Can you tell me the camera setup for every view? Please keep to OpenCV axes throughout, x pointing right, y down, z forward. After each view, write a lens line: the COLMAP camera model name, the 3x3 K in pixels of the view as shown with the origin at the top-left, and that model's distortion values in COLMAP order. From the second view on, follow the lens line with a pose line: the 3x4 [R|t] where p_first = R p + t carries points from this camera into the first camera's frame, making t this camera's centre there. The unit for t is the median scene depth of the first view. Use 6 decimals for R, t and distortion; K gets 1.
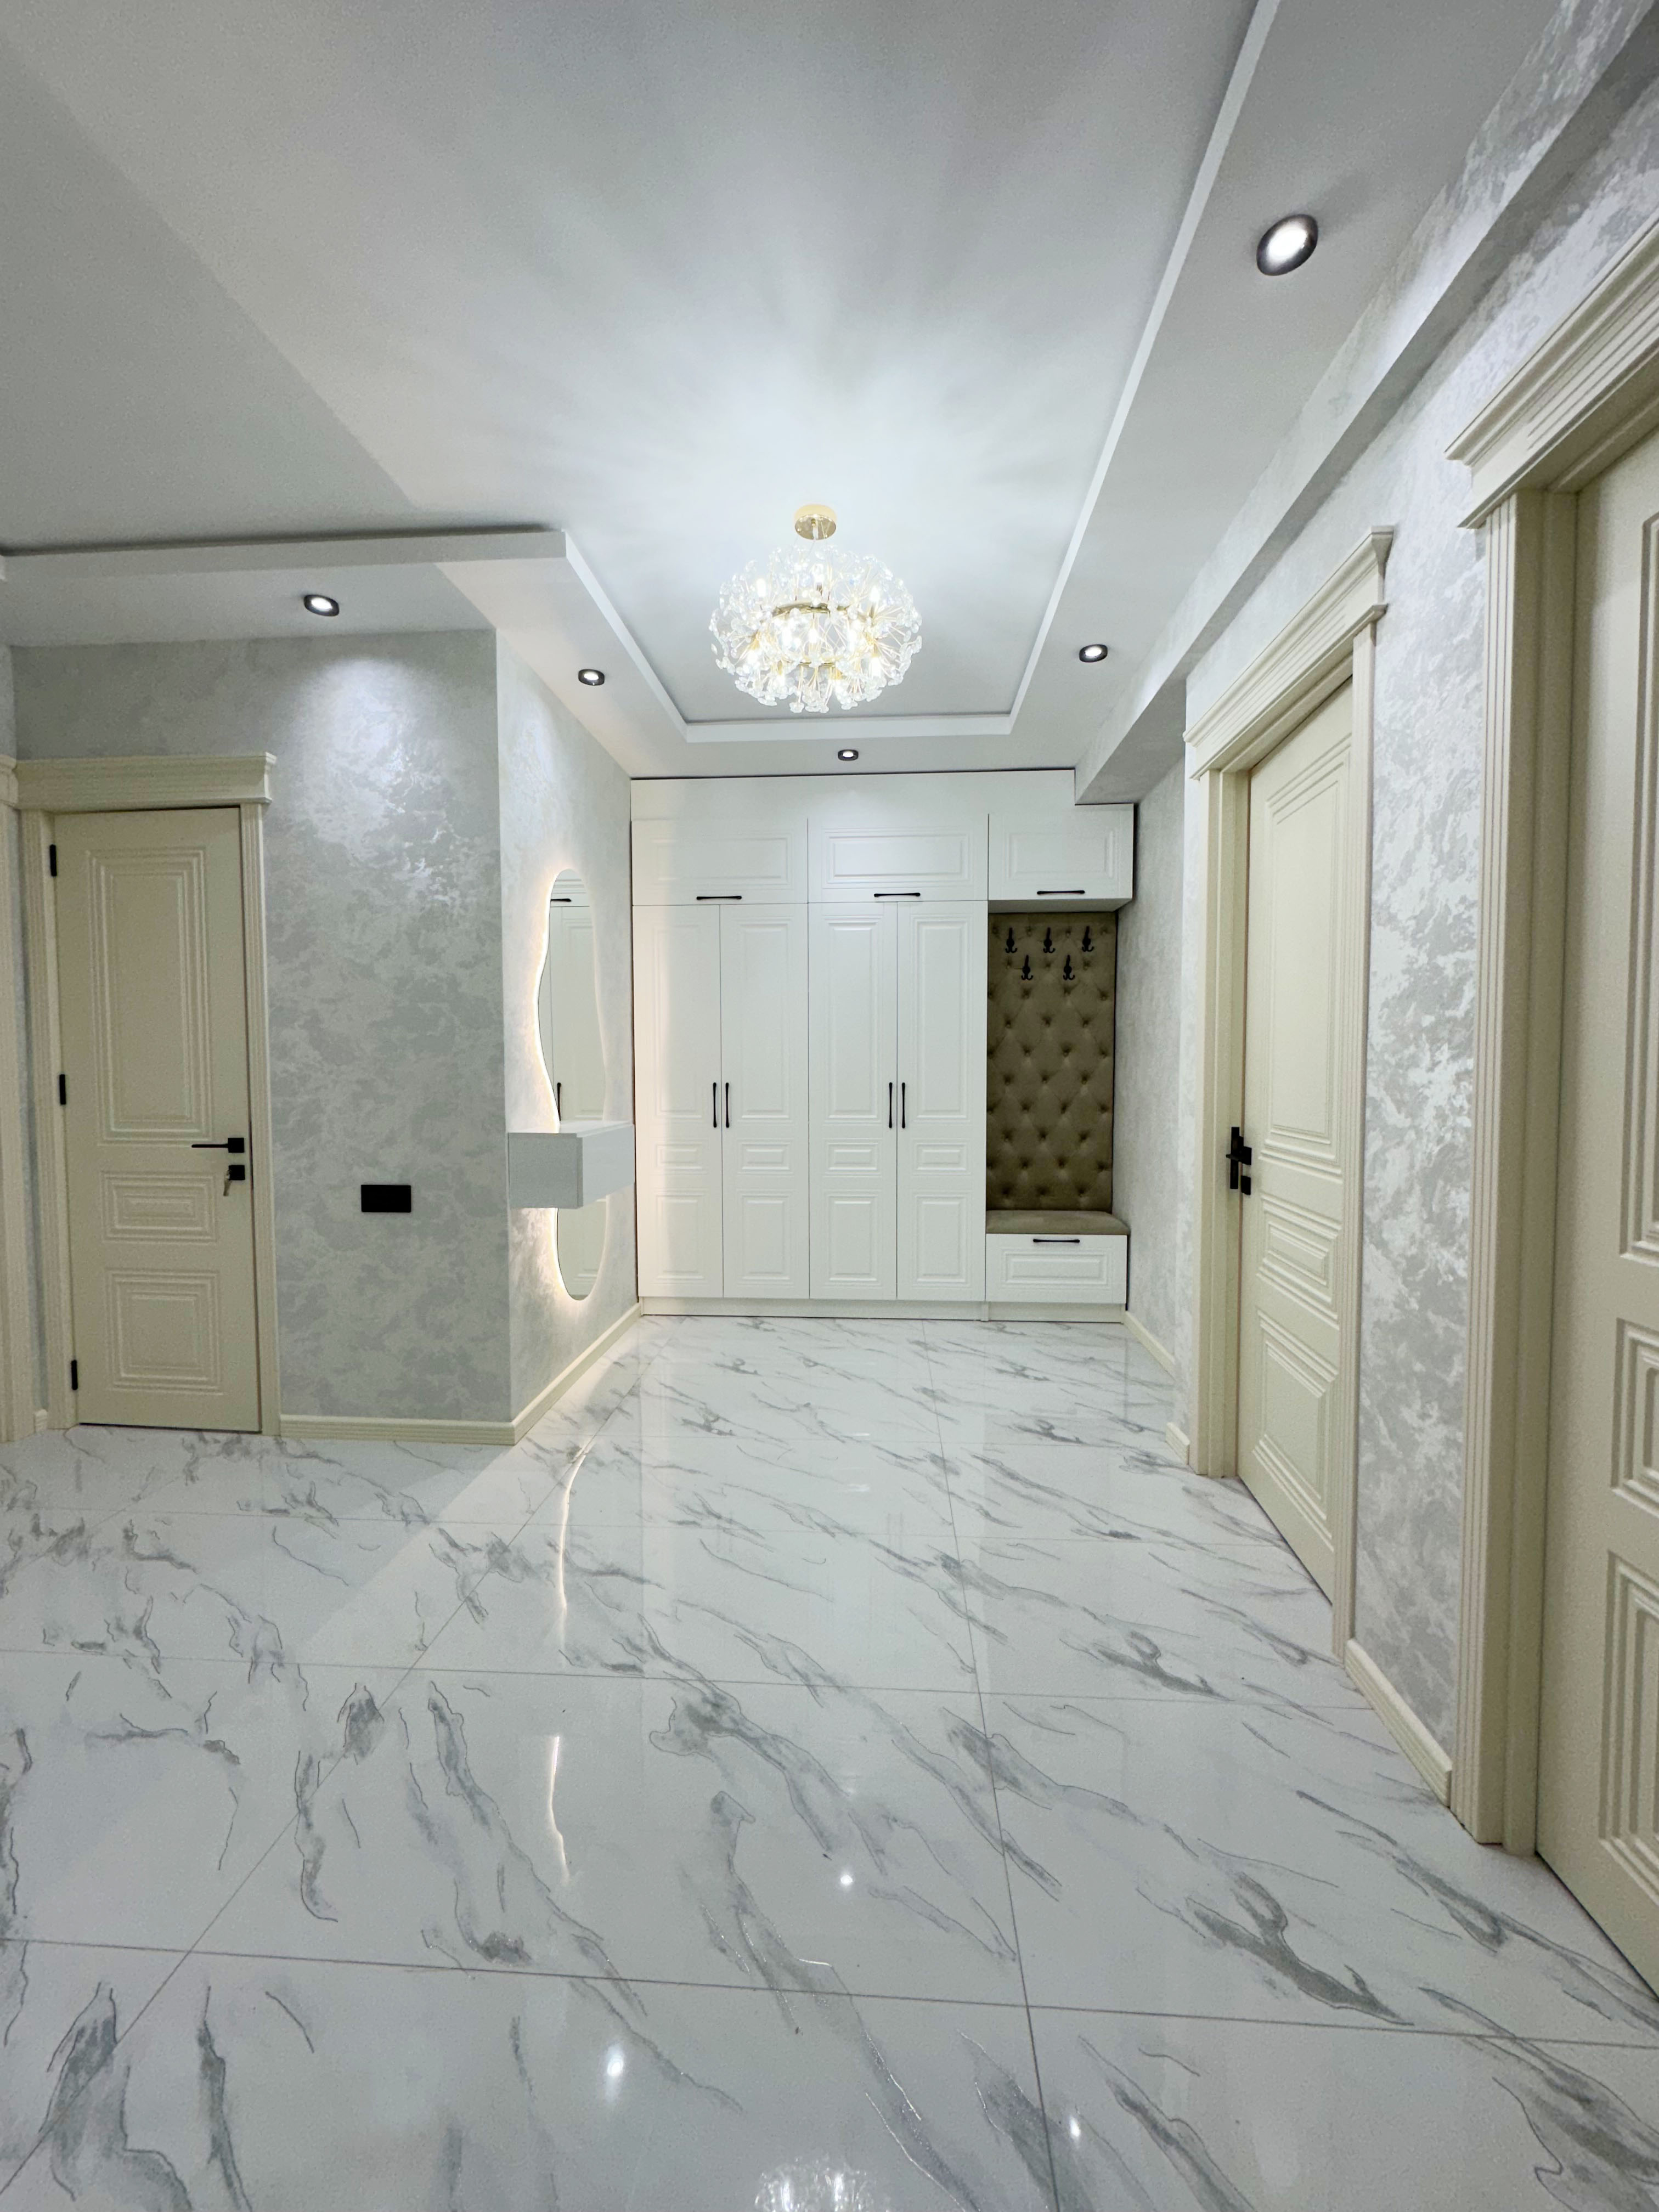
lens RADIAL K [[879.8, 0, 829.5], [0, 879.8, 1106.0], [0, 0, 1]] dist [-0.001524, 0.000038]
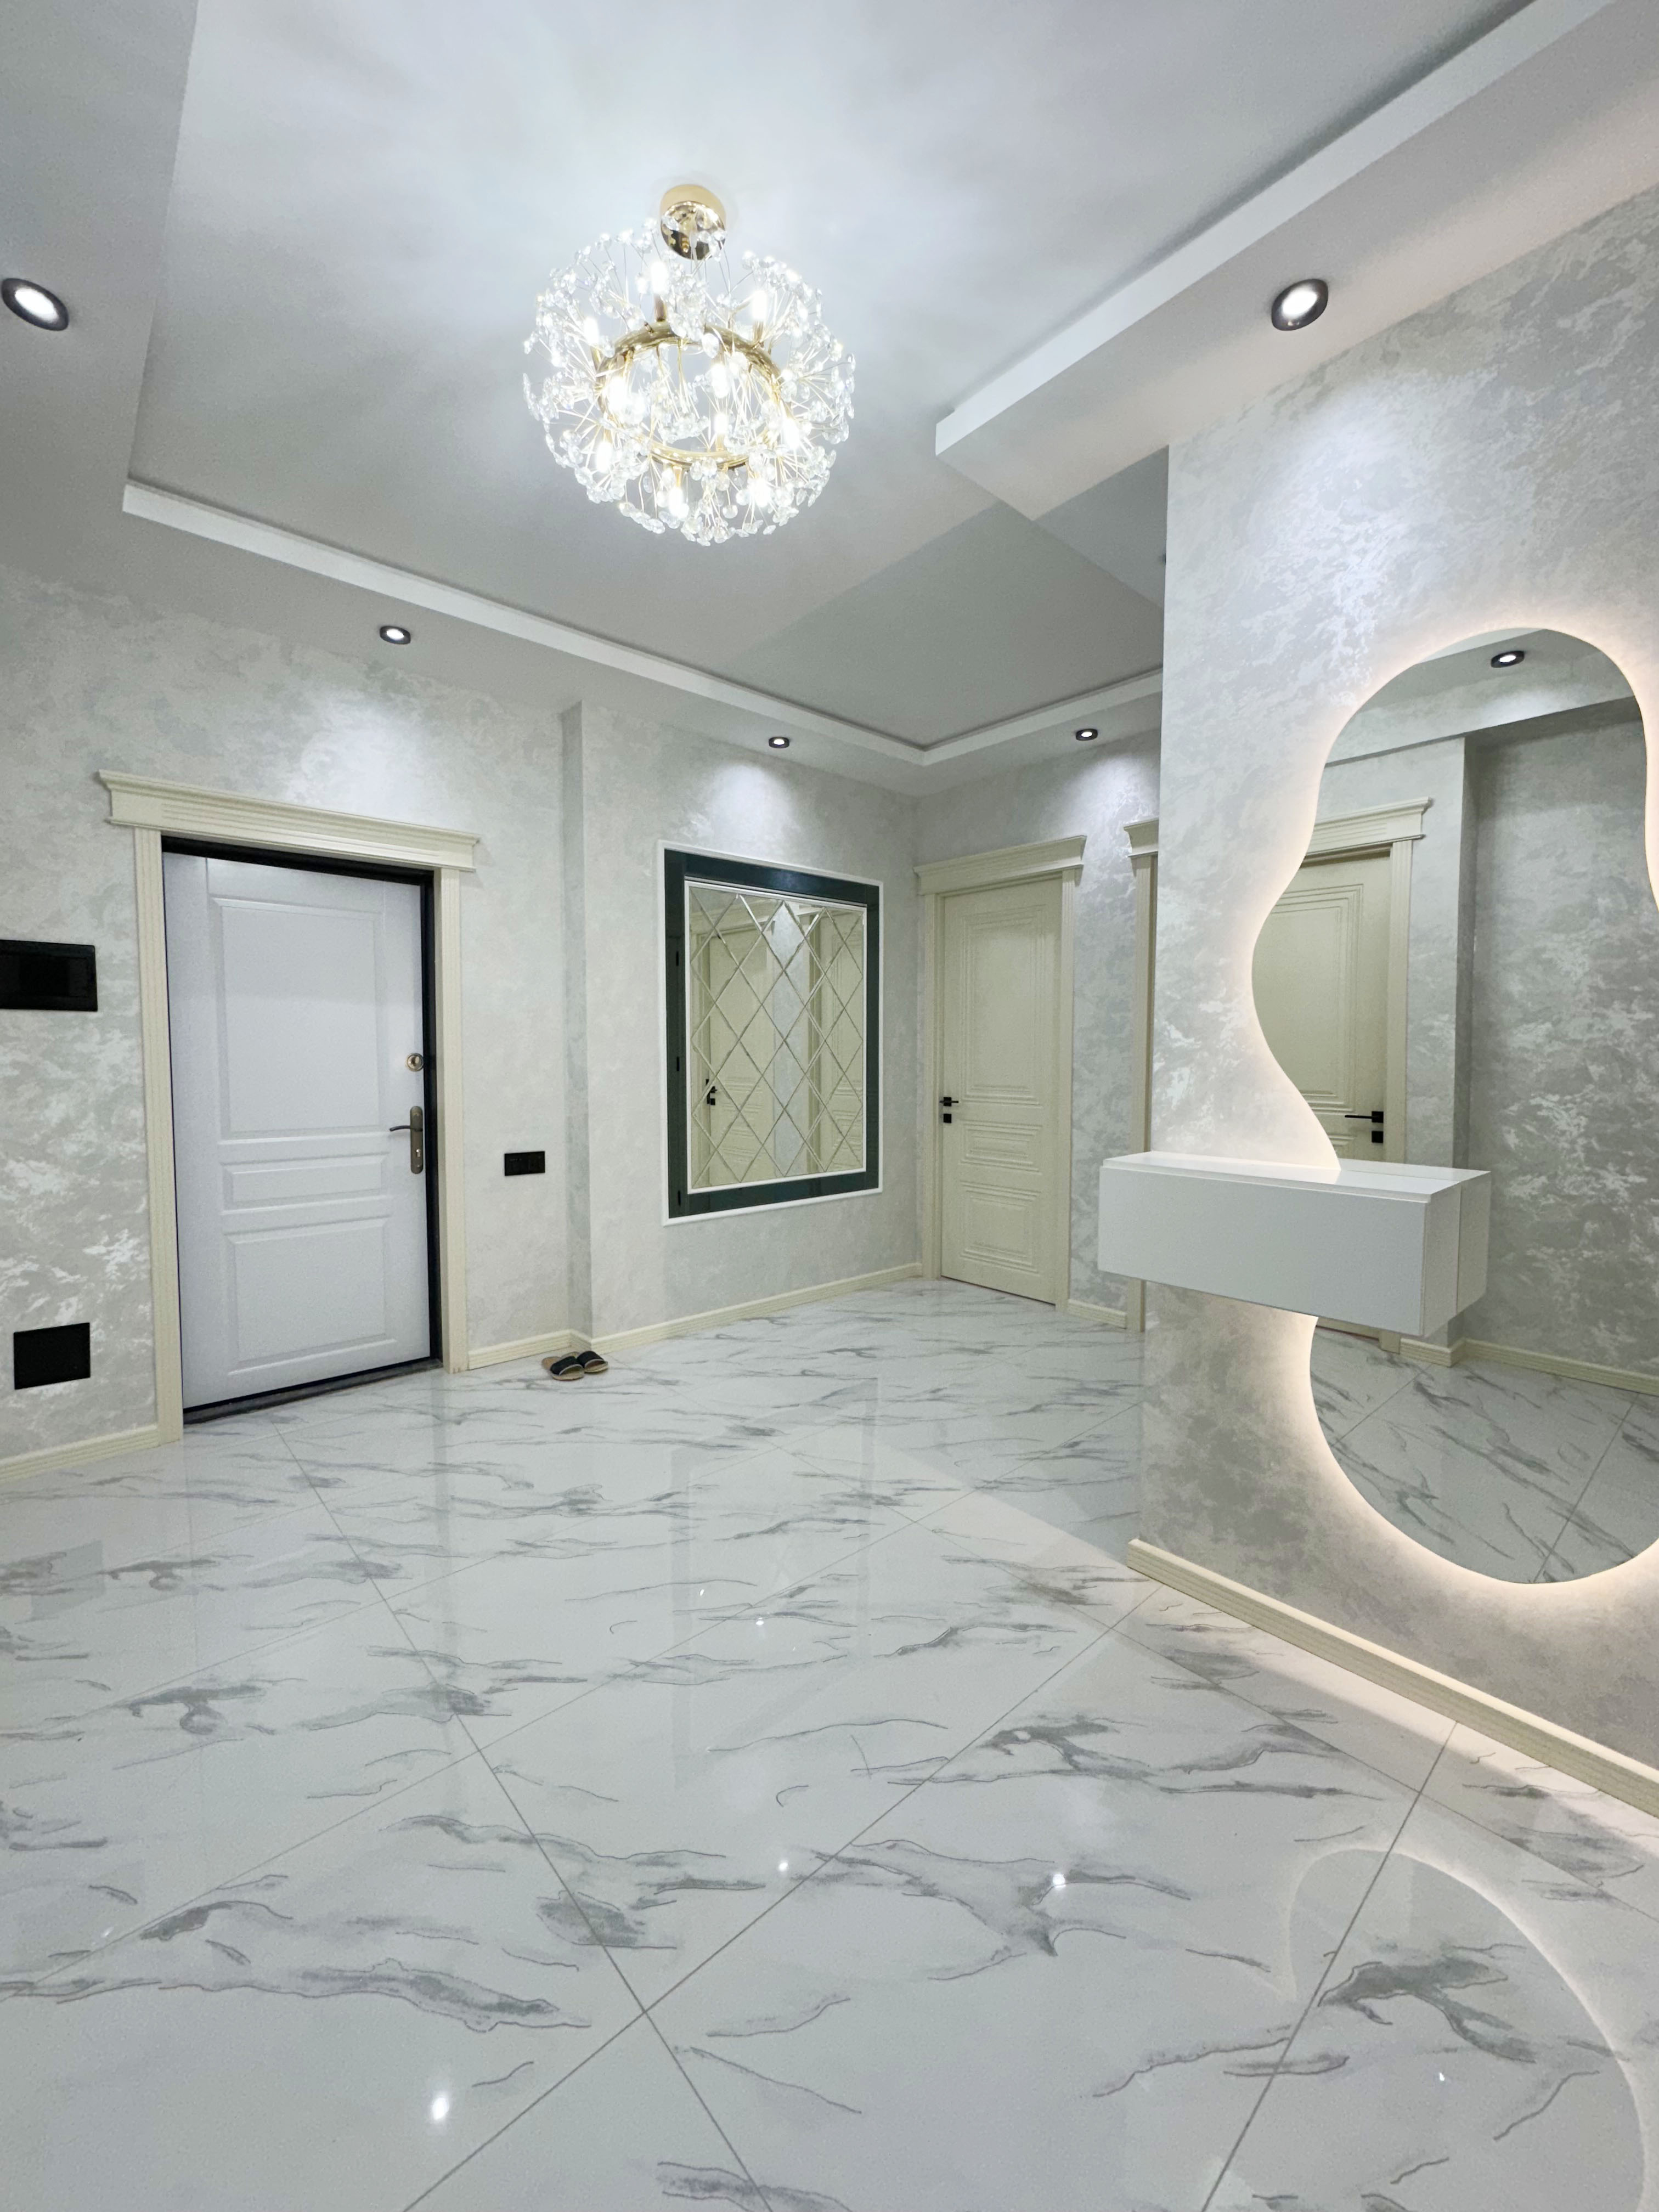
lens RADIAL K [[879.8, 0, 829.5], [0, 879.8, 1106.0], [0, 0, 1]] dist [-0.001524, 0.000038]
pose [[-0.701082, 0.046484, -0.711563, 0.527633], [-0.032222, 0.994788, 0.096734, -0.107305], [0.712352, 0.090747, -0.695931, 2.064656]]
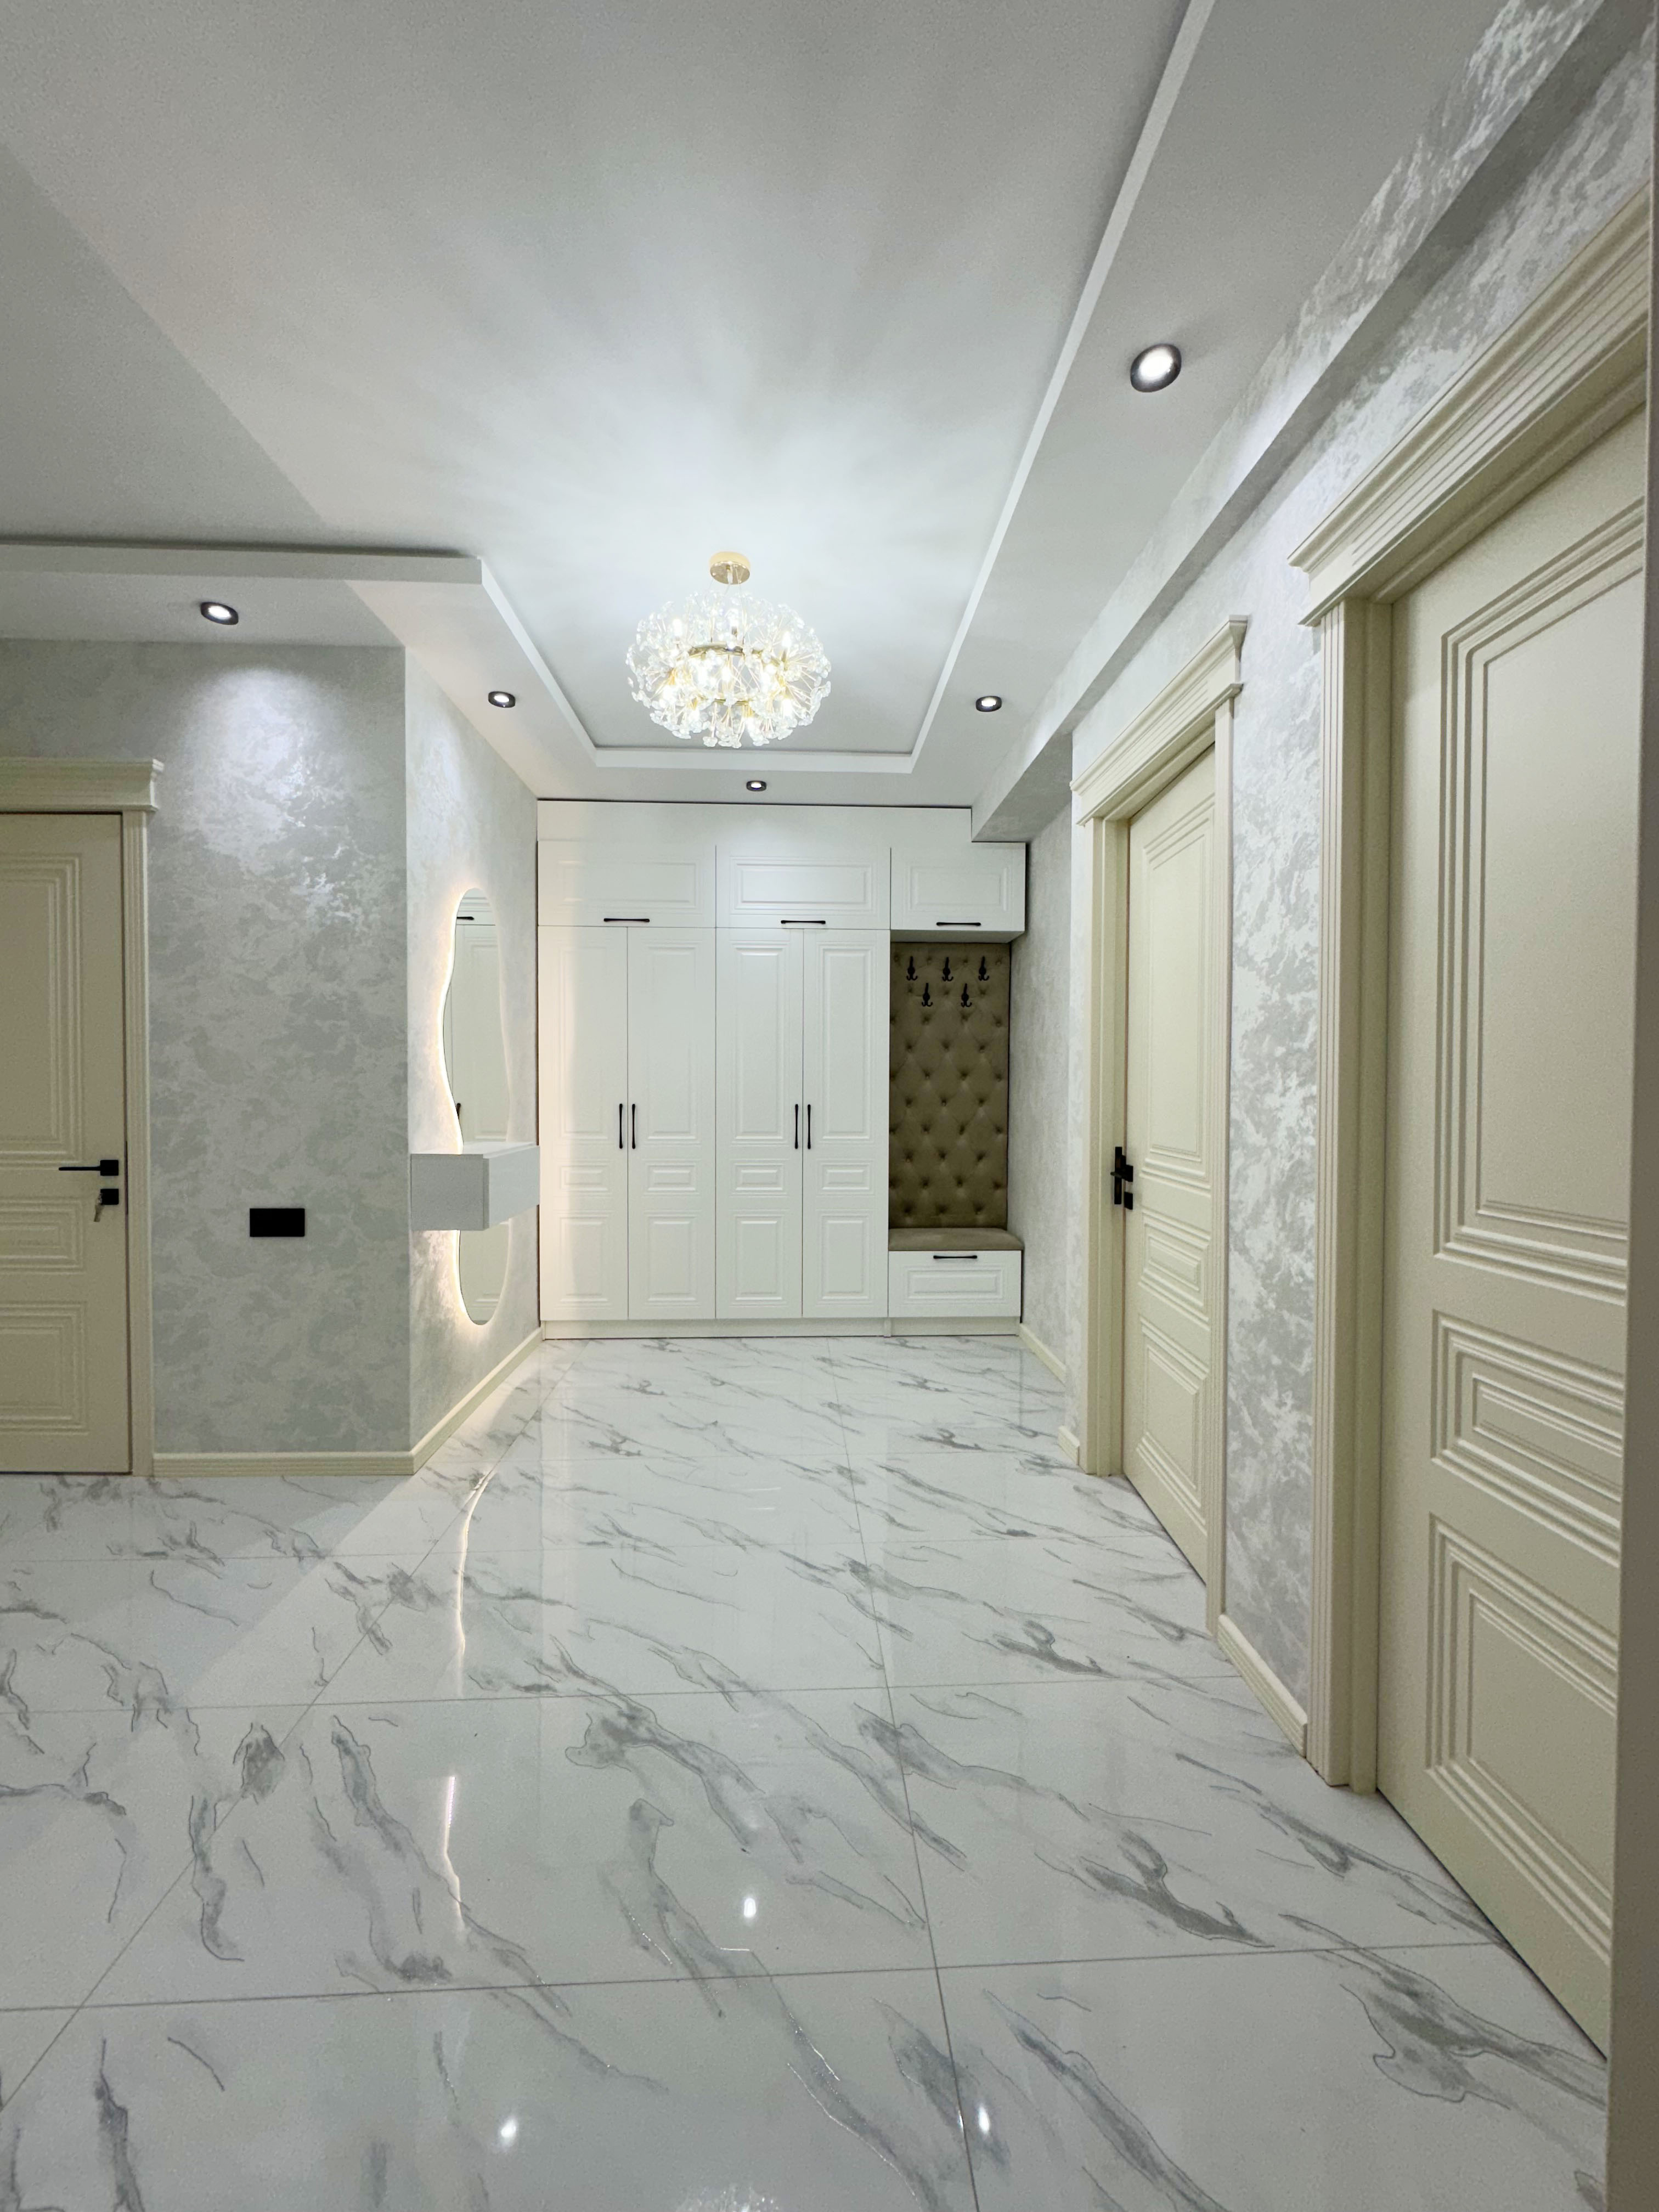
lens RADIAL K [[879.8, 0, 829.5], [0, 879.8, 1106.0], [0, 0, 1]] dist [-0.001524, 0.000038]
pose [[0.993590, 0.003712, 0.112987, -0.018388], [-0.000928, 0.999695, -0.024685, 0.001195], [-0.113044, 0.024422, 0.993290, -0.046801]]
